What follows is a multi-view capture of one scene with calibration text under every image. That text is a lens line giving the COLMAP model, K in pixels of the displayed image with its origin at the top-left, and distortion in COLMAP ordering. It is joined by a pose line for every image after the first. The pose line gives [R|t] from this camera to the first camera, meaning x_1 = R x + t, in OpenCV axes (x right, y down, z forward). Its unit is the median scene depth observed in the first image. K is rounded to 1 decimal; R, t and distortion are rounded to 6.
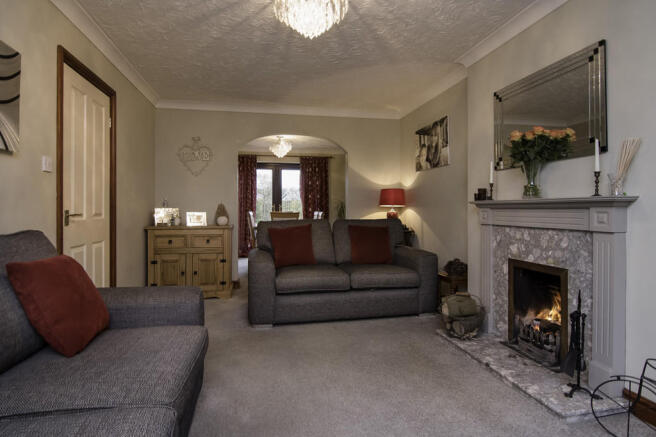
lens RADIAL K [[351.6, 0, 328.3], [0, 351.6, 212.9], [0, 0, 1]] dist [0.000841, -0.000115]
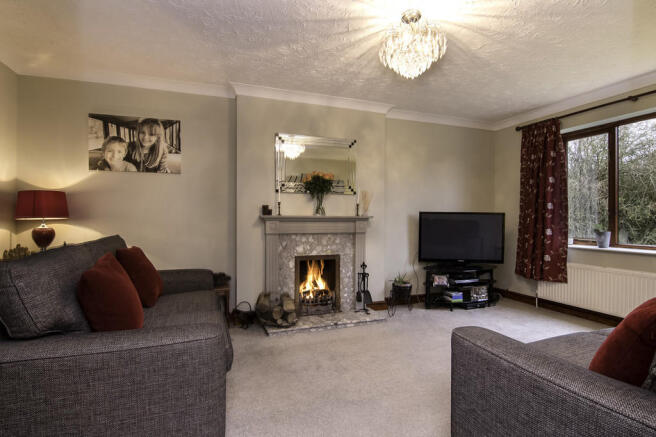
lens RADIAL K [[314.4, 0, 327.8], [0, 314.4, 218.4], [0, 0, 1]] dist [0.000143, 0.000479]
pose [[-0.133451, -0.014536, 0.990949, -0.819714], [0.004099, 0.999876, 0.015219, -0.047495], [-0.991047, 0.006093, -0.133375, 1.109763]]
